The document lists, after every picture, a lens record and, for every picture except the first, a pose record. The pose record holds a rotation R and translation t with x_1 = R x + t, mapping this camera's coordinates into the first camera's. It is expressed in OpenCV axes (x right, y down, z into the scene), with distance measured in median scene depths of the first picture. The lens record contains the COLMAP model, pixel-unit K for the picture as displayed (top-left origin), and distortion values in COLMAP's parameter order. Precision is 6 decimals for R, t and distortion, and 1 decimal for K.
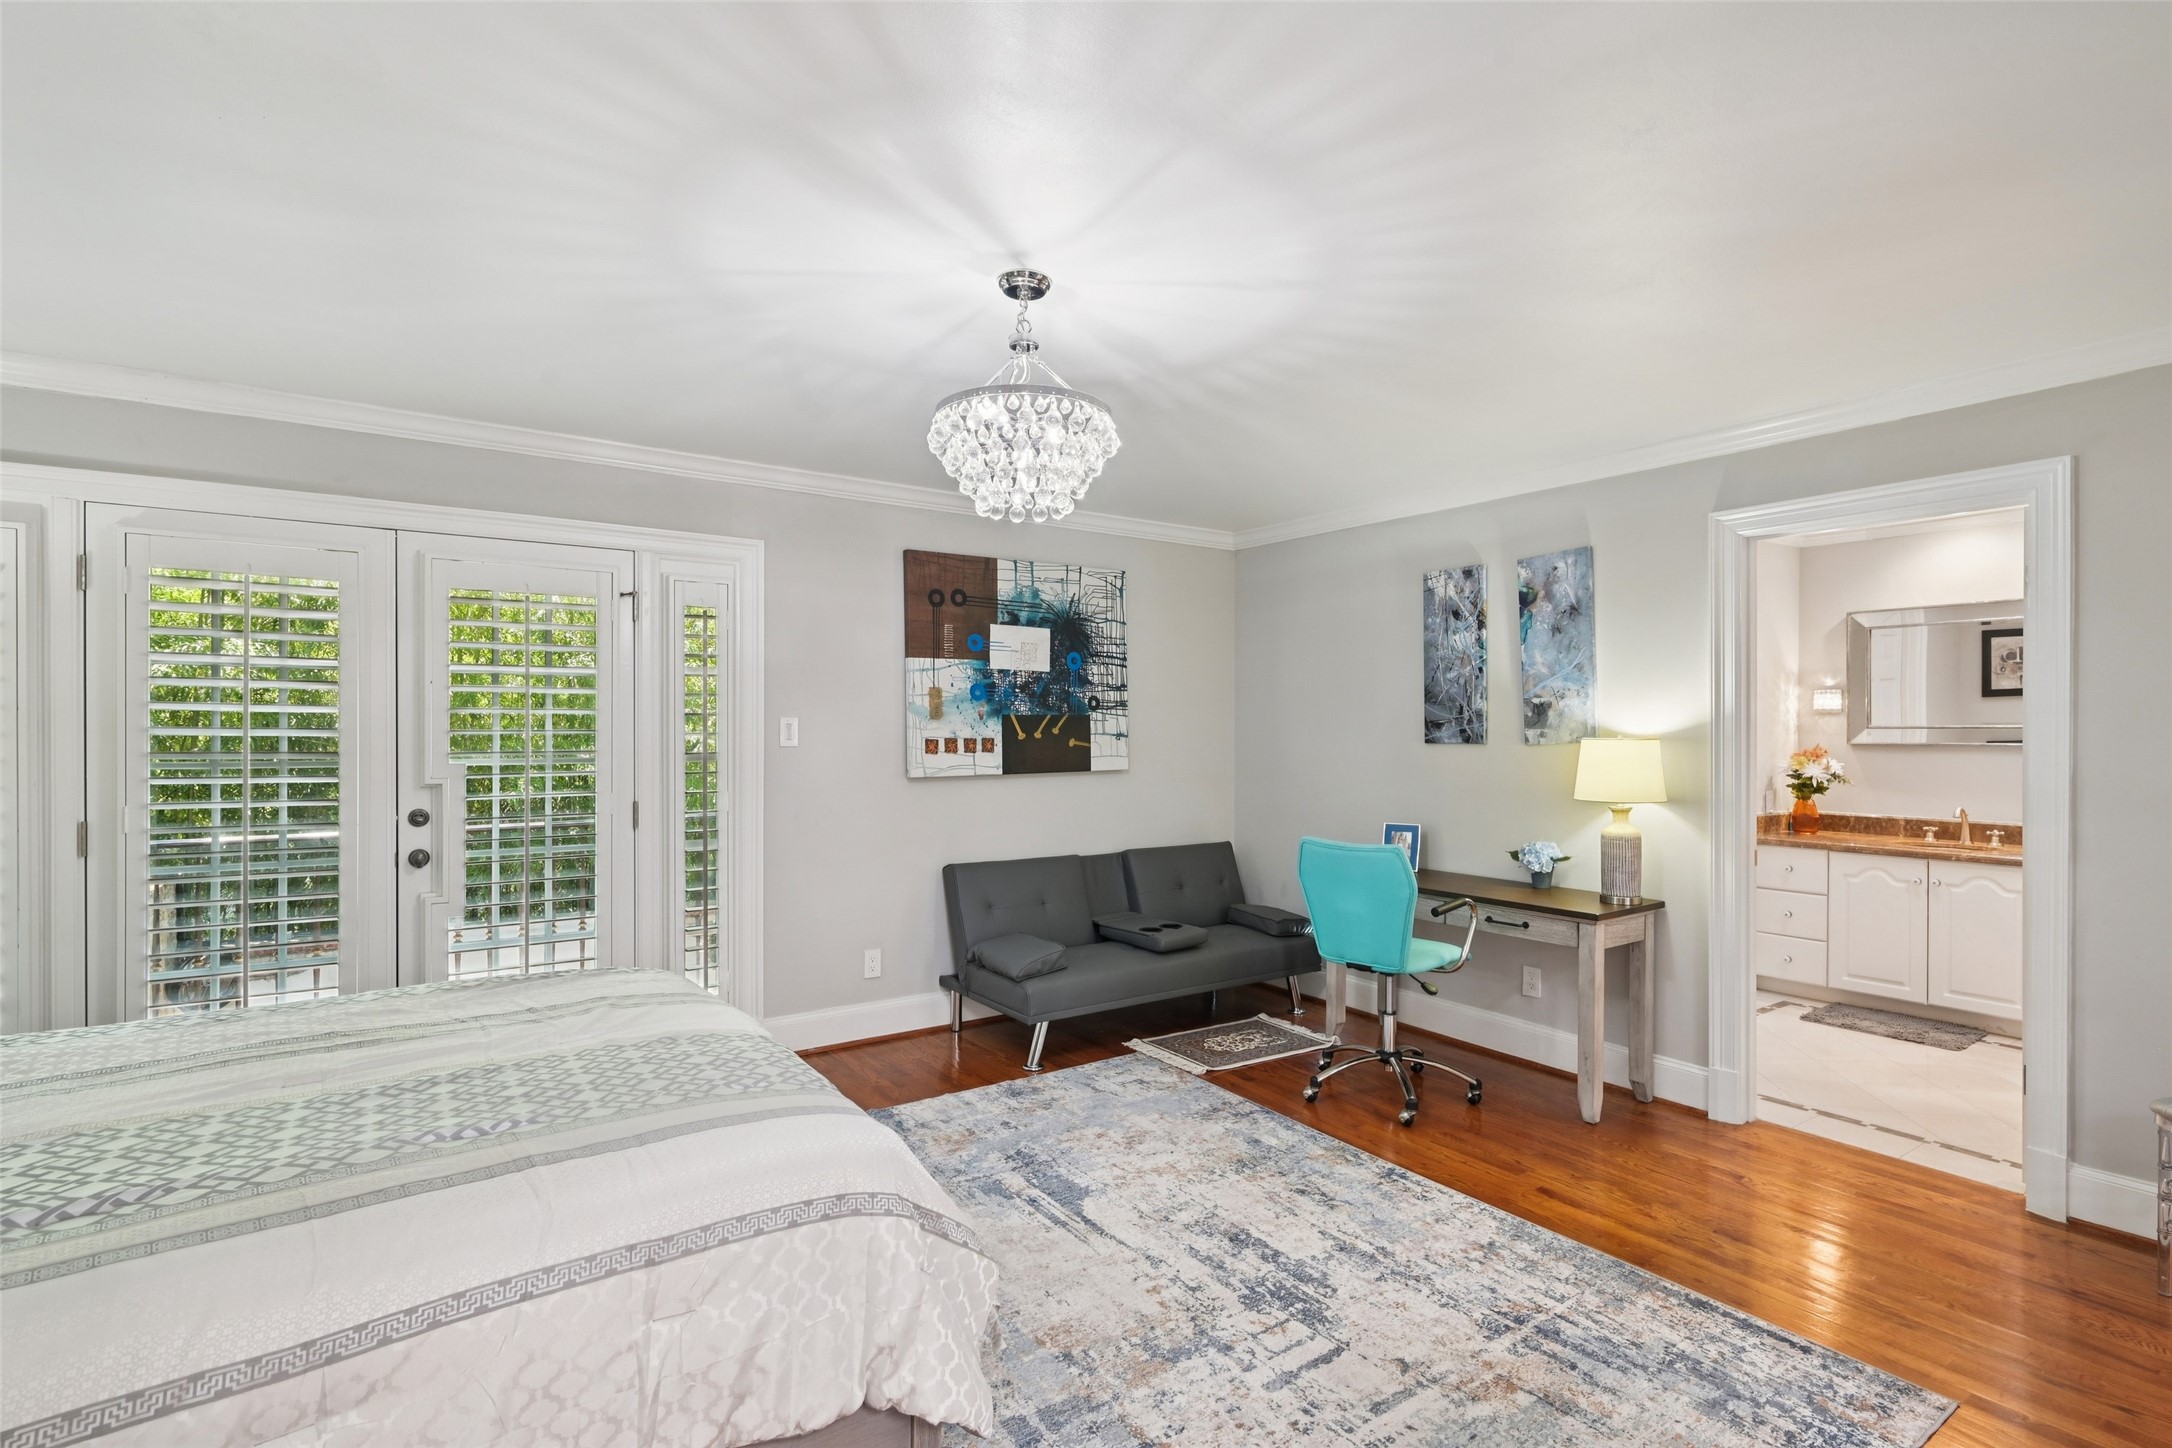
lens RADIAL K [[1017.3, 0, 1093.6], [0, 1017.3, 733.7], [0, 0, 1]] dist [-0.003250, 0.000714]
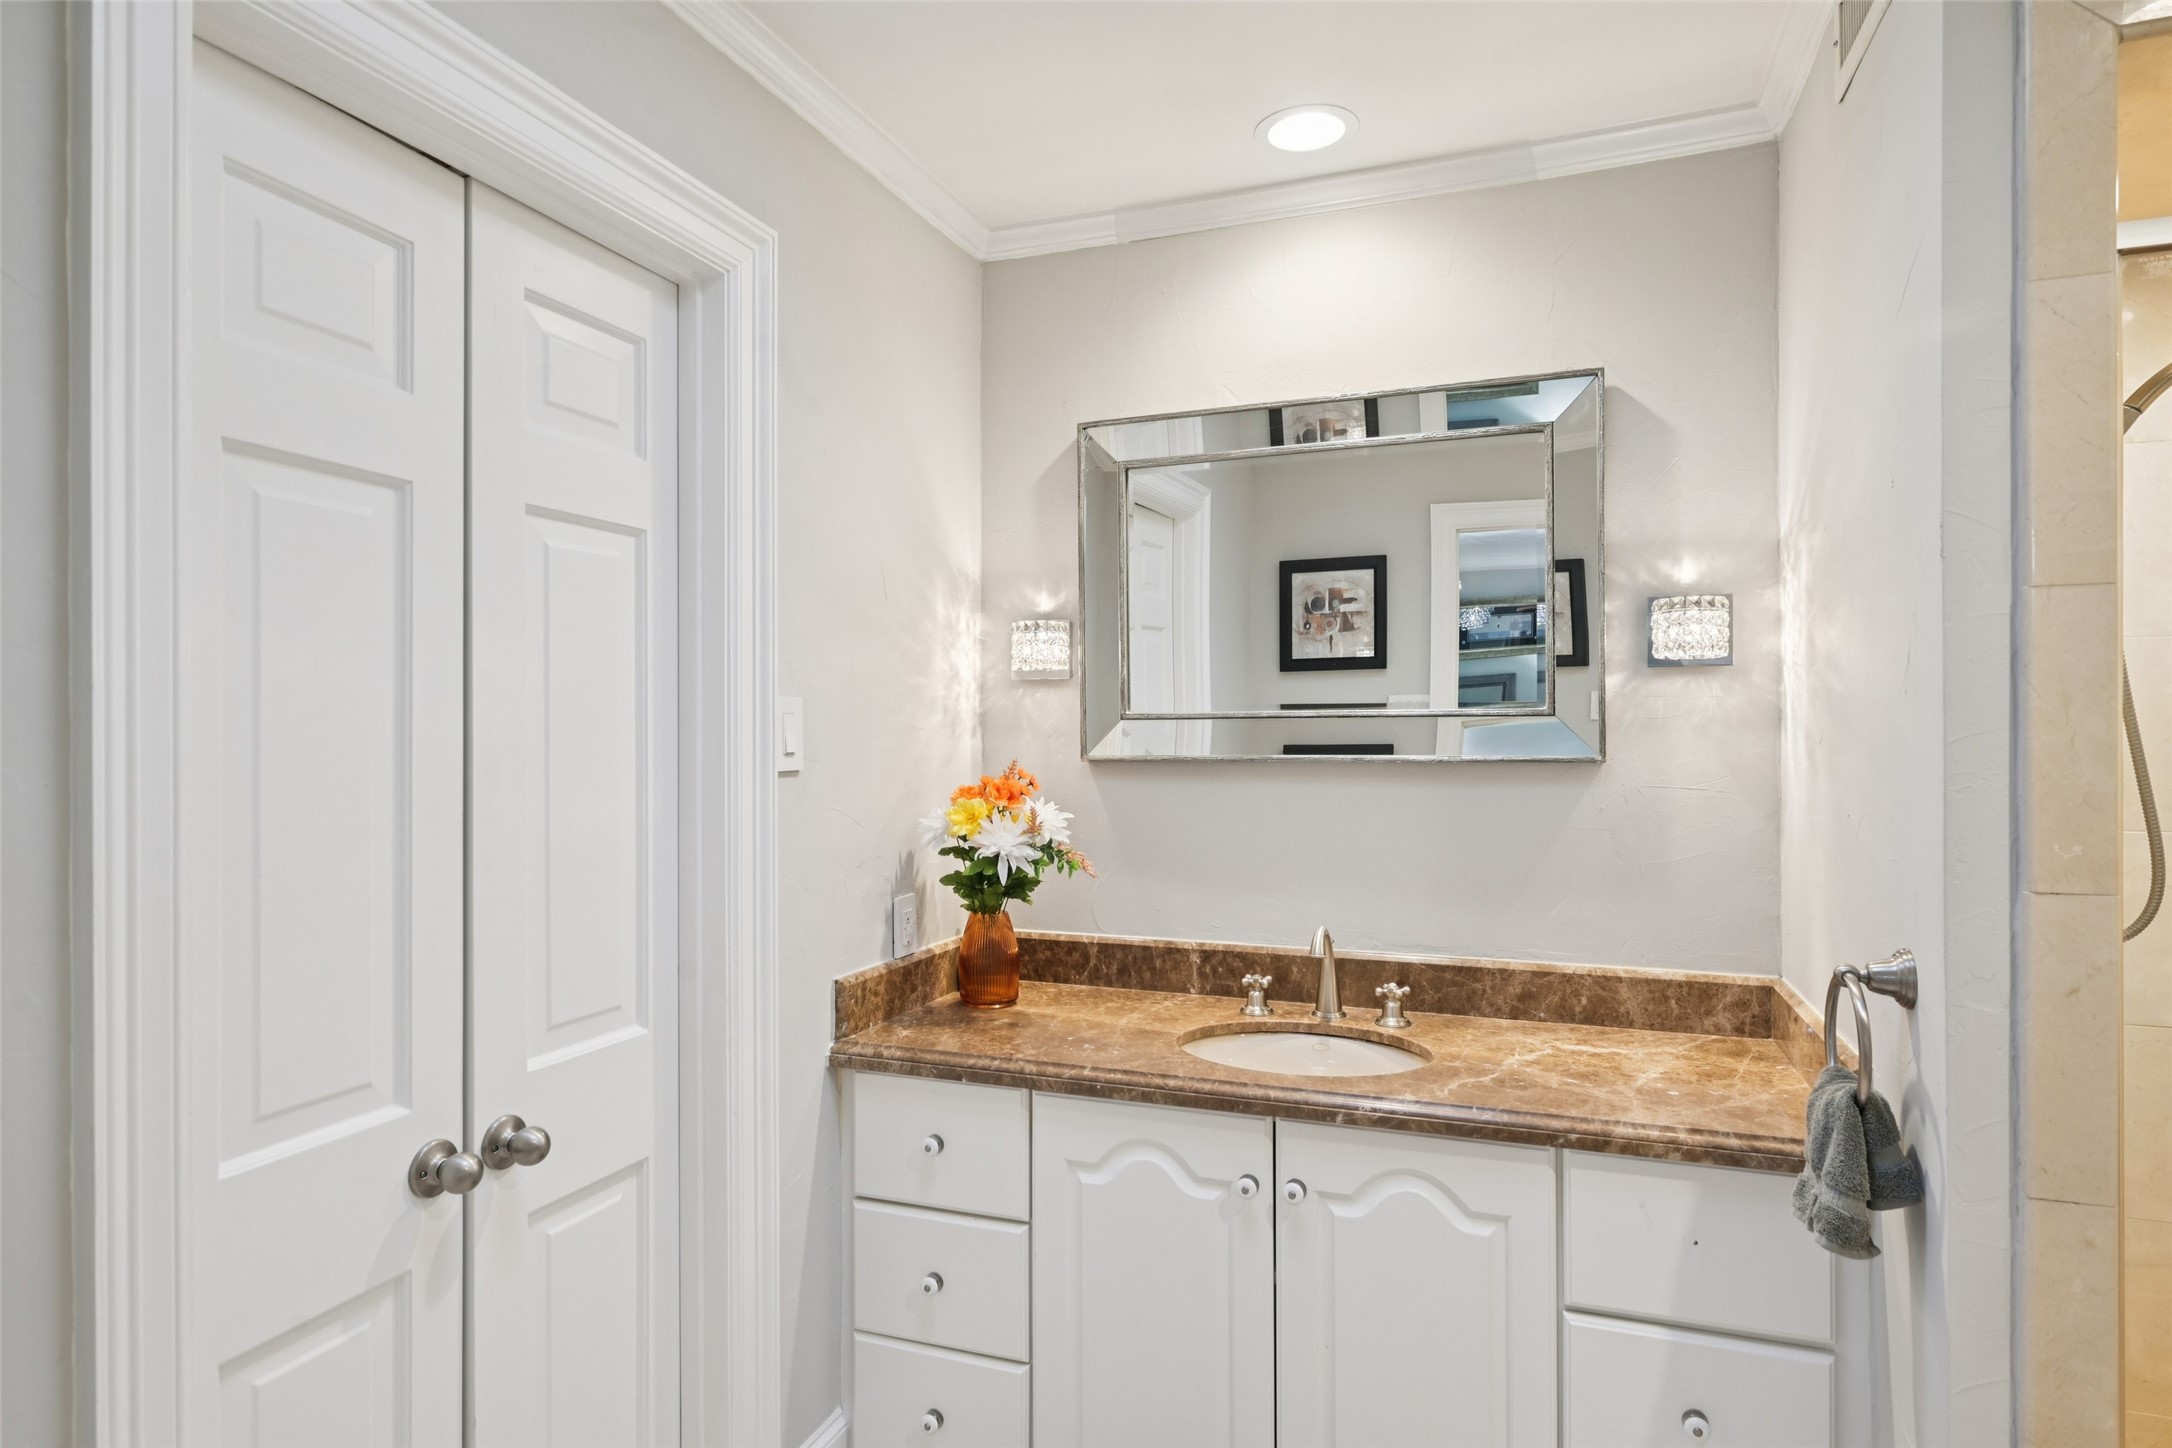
lens RADIAL K [[1184.6, 0, 1086.0], [0, 1184.6, 724.0], [0, 0, 1]] dist [0.000476, 0.000028]
pose [[0.818065, 0.000423, 0.575125, 0.481603], [0.009235, 0.999861, -0.013872, 0.002837], [-0.575051, 0.016659, 0.817948, 0.626537]]
